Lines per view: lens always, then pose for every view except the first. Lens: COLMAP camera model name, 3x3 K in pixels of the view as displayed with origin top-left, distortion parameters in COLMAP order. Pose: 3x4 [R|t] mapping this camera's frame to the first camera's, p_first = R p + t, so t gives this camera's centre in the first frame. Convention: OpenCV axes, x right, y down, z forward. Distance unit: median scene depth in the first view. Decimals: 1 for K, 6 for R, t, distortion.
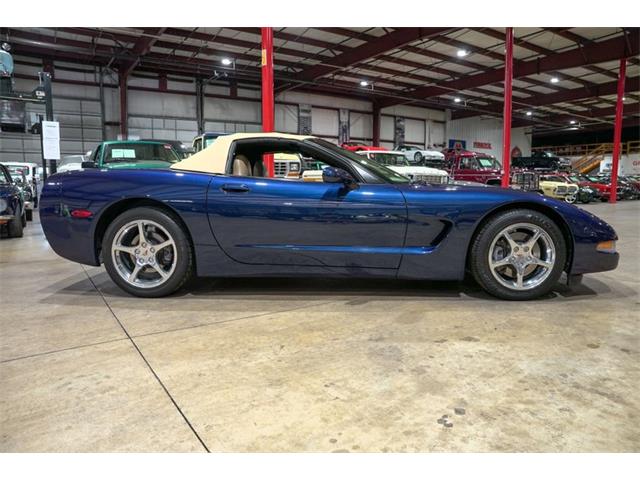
lens RADIAL K [[436.3, 0, 321.5], [0, 436.3, 242.2], [0, 0, 1]] dist [-0.130762, 0.097877]
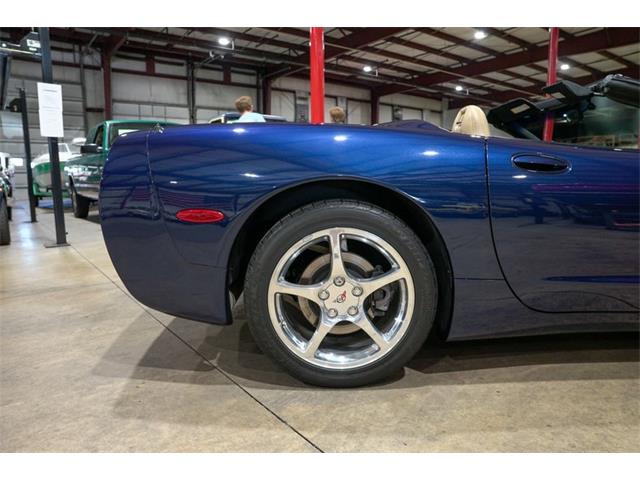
lens RADIAL K [[436.3, 0, 324.1], [0, 436.3, 241.6], [0, 0, 1]] dist [-0.130762, 0.097877]
pose [[0.998138, -0.014492, 0.059255, -0.132813], [0.013705, 0.999813, 0.013675, -0.012592], [-0.059443, -0.012837, 0.998149, 0.150915]]
